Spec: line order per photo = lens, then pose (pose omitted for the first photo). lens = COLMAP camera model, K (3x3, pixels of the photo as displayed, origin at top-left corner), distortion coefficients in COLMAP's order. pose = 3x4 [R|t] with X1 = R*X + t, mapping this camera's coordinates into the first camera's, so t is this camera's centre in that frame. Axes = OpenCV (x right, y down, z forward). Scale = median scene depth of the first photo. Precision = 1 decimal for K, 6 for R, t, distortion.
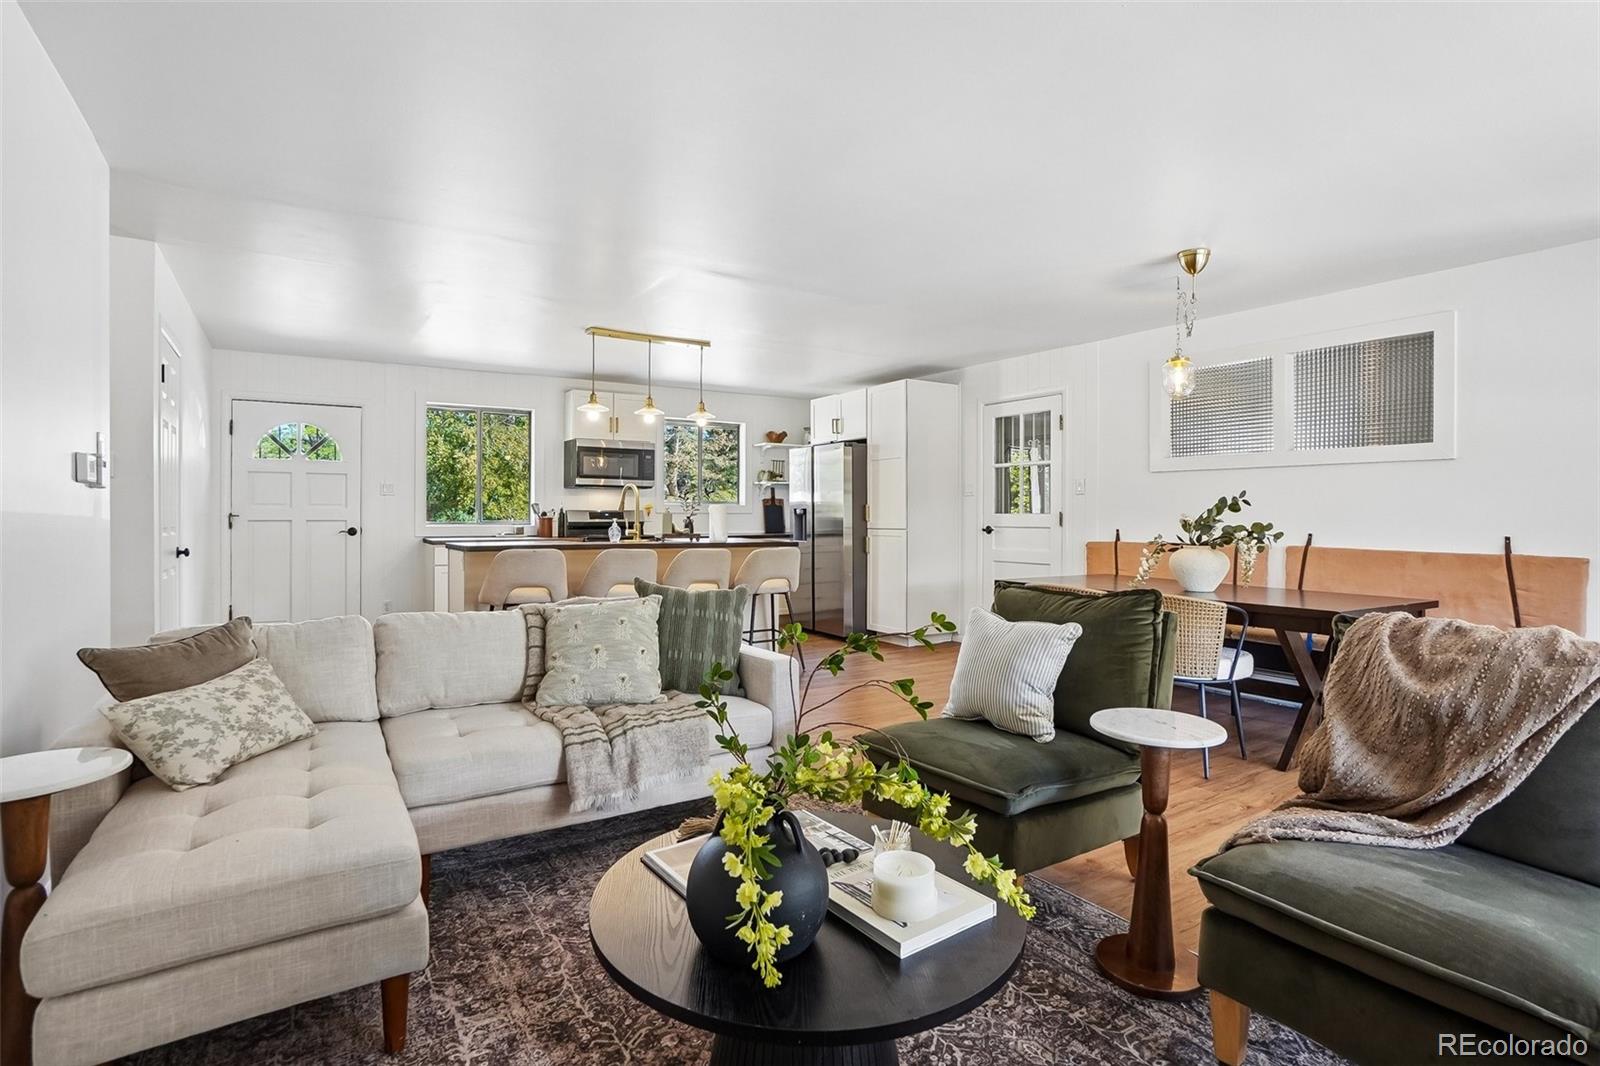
lens RADIAL K [[783.7, 0, 792.4], [0, 783.7, 522.6], [0, 0, 1]] dist [-0.023604, 0.000608]
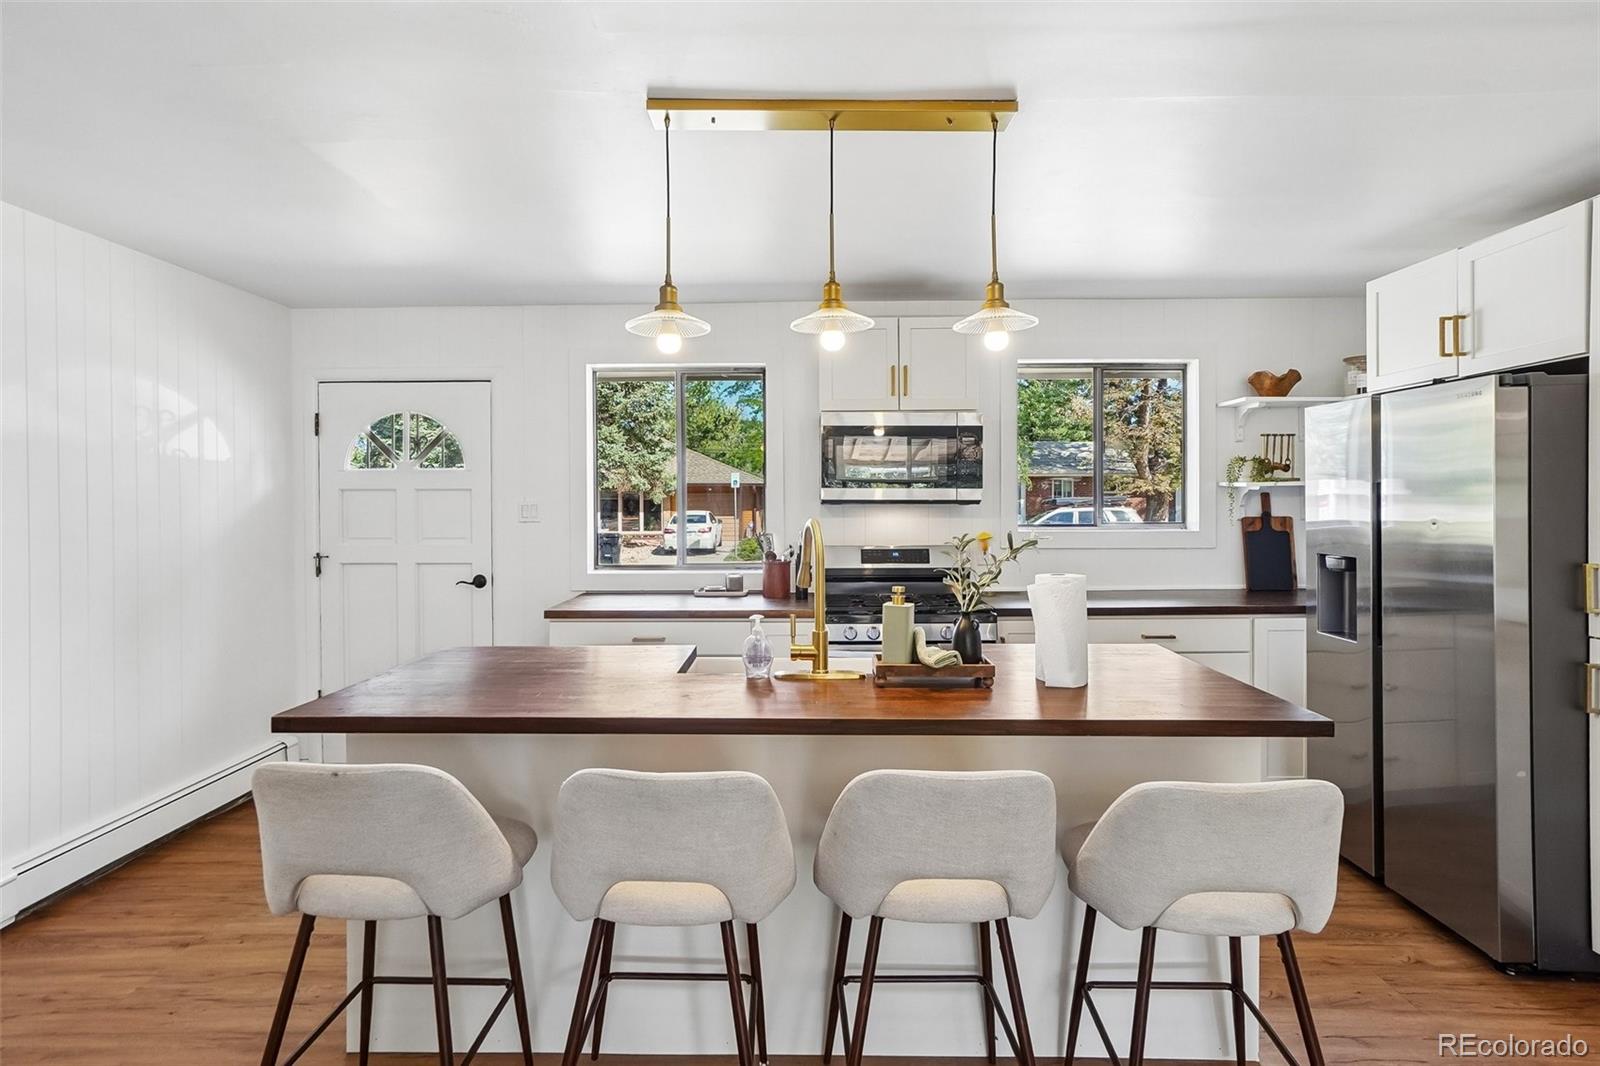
lens RADIAL K [[816.6, 0, 807.1], [0, 816.6, 499.7], [0, 0, 1]] dist [-0.000251, 0.011460]
pose [[0.846744, -0.001994, -0.531996, 0.003348], [0.000339, 0.999995, -0.003209, -0.045495], [0.532000, 0.002537, 0.846740, 0.514482]]
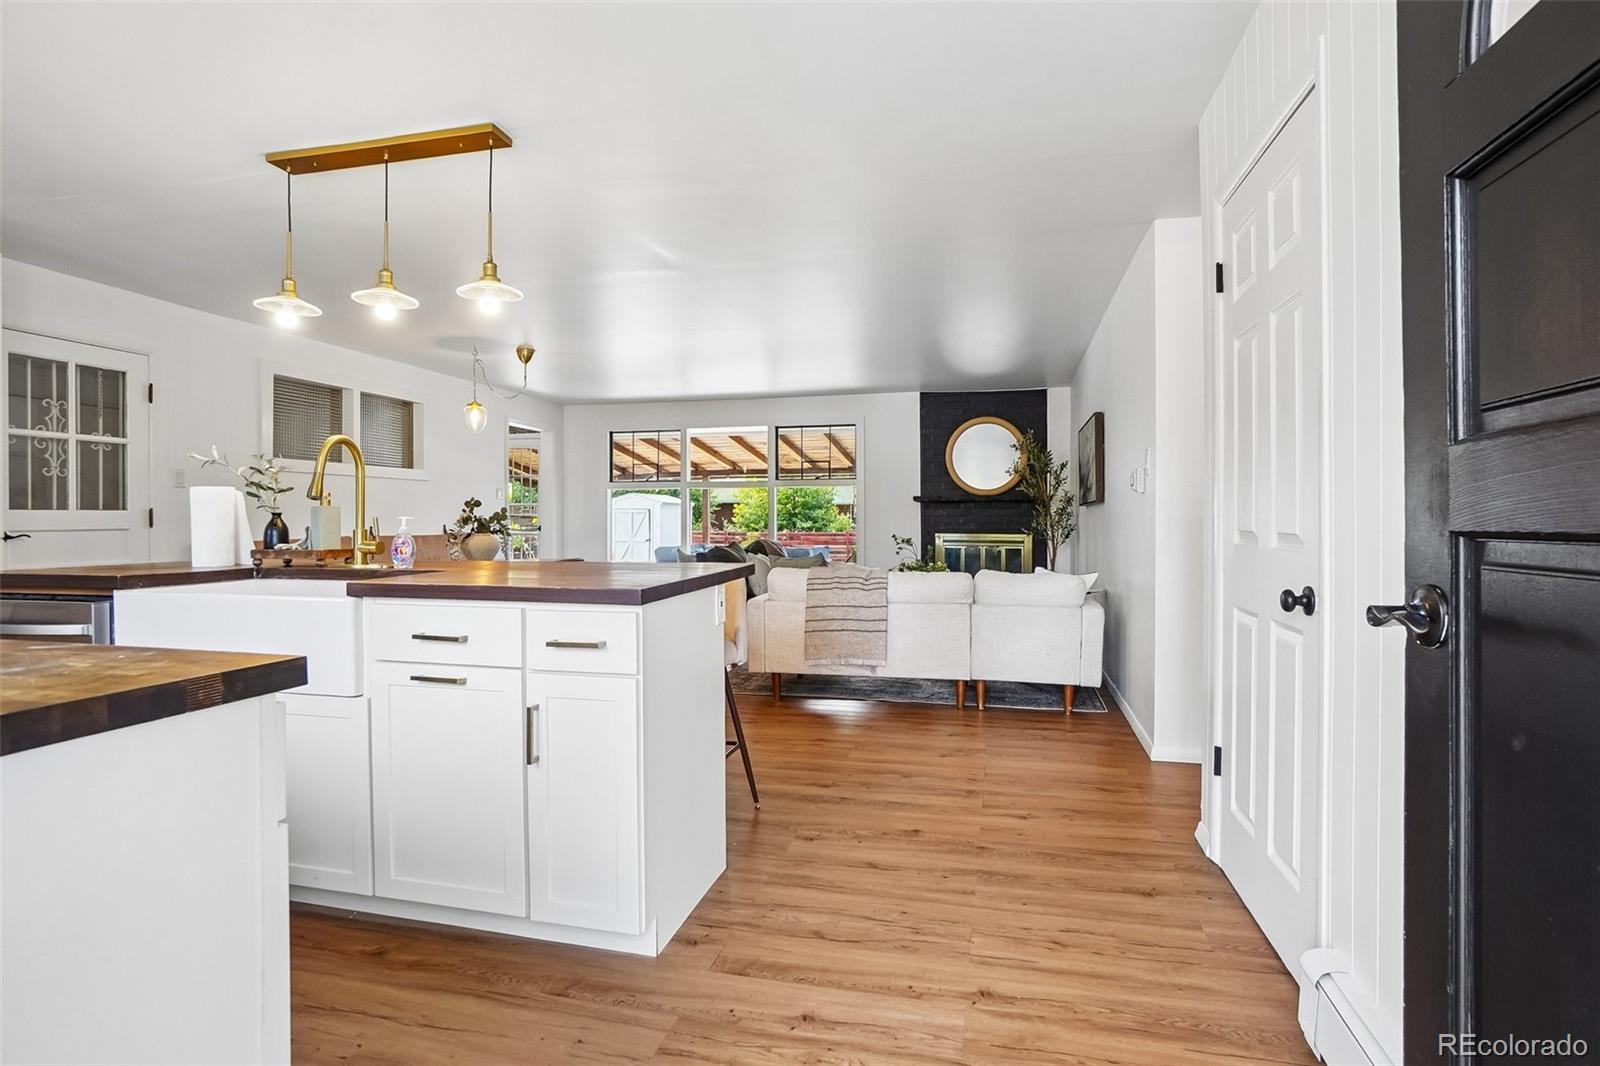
lens RADIAL K [[783.7, 0, 792.4], [0, 783.7, 522.6], [0, 0, 1]] dist [-0.023604, 0.000608]
pose [[-0.696729, -0.007377, 0.717297, -0.529830], [0.007842, 0.999809, 0.017900, -0.007110], [-0.717292, 0.018096, -0.696538, 0.872749]]
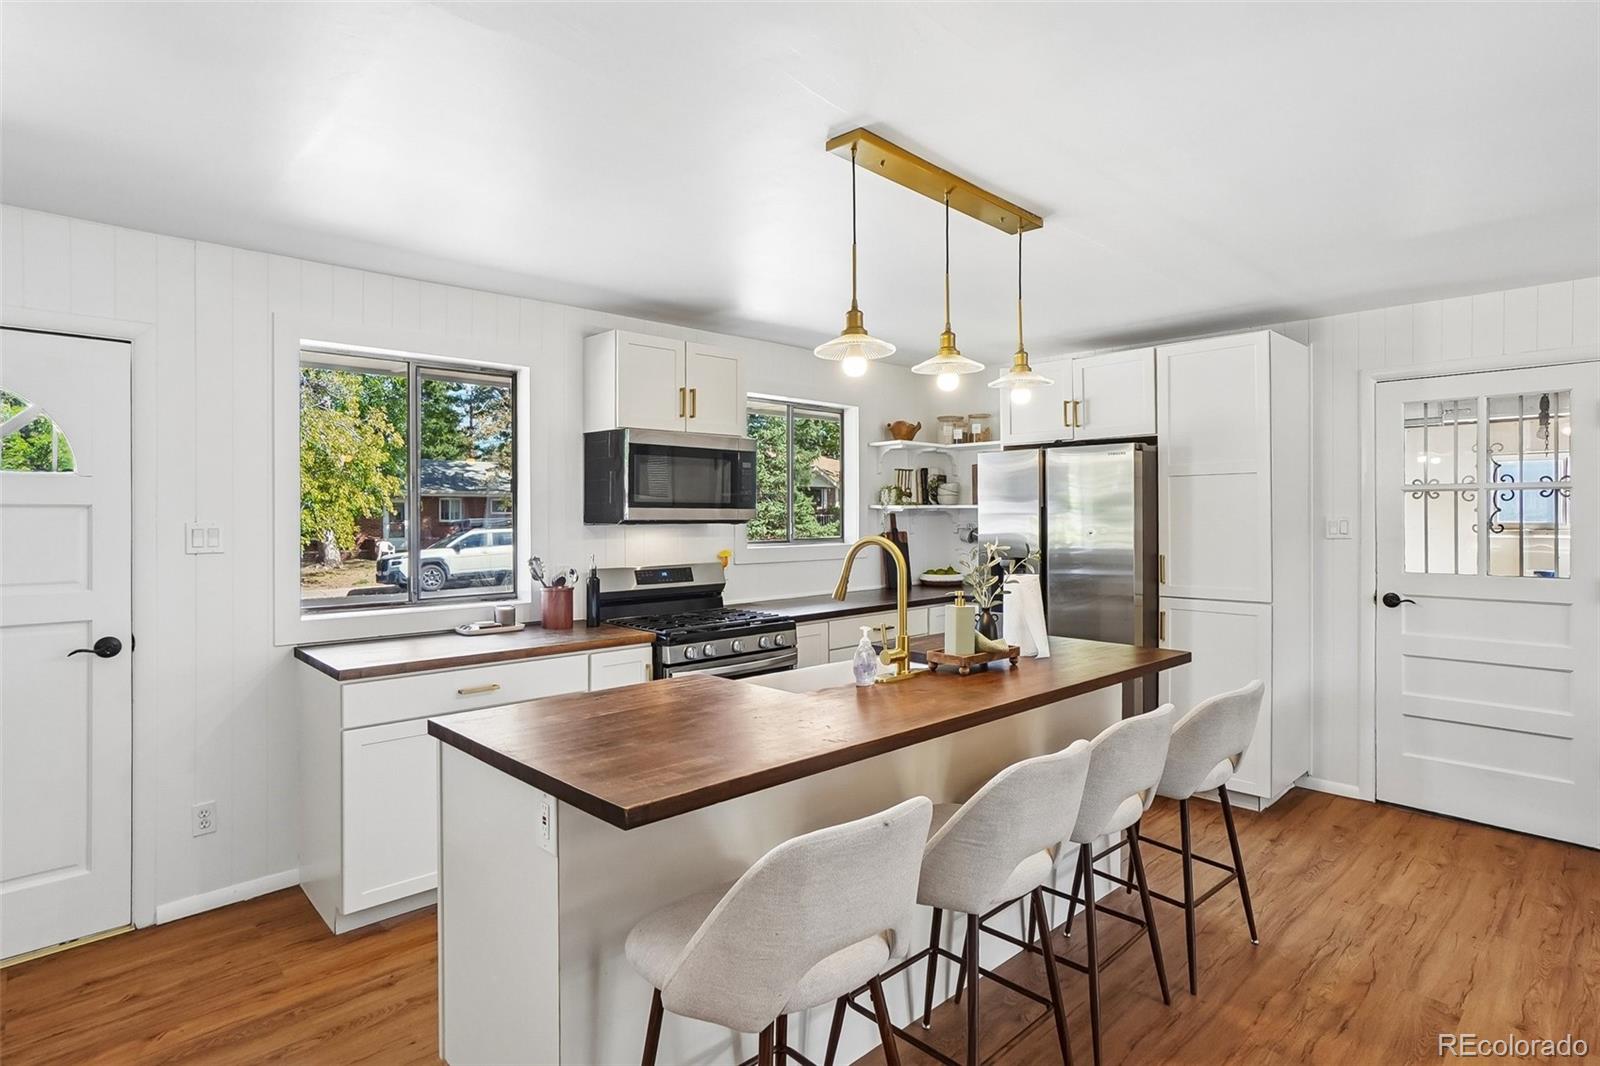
lens RADIAL K [[828.5, 0, 799.4], [0, 828.5, 520.9], [0, 0, 1]] dist [-0.002854, 0.010225]
pose [[0.980838, -0.006023, 0.194731, -0.260067], [0.006285, 0.999980, -0.000726, -0.045443], [-0.194723, 0.001936, 0.980856, 0.443349]]
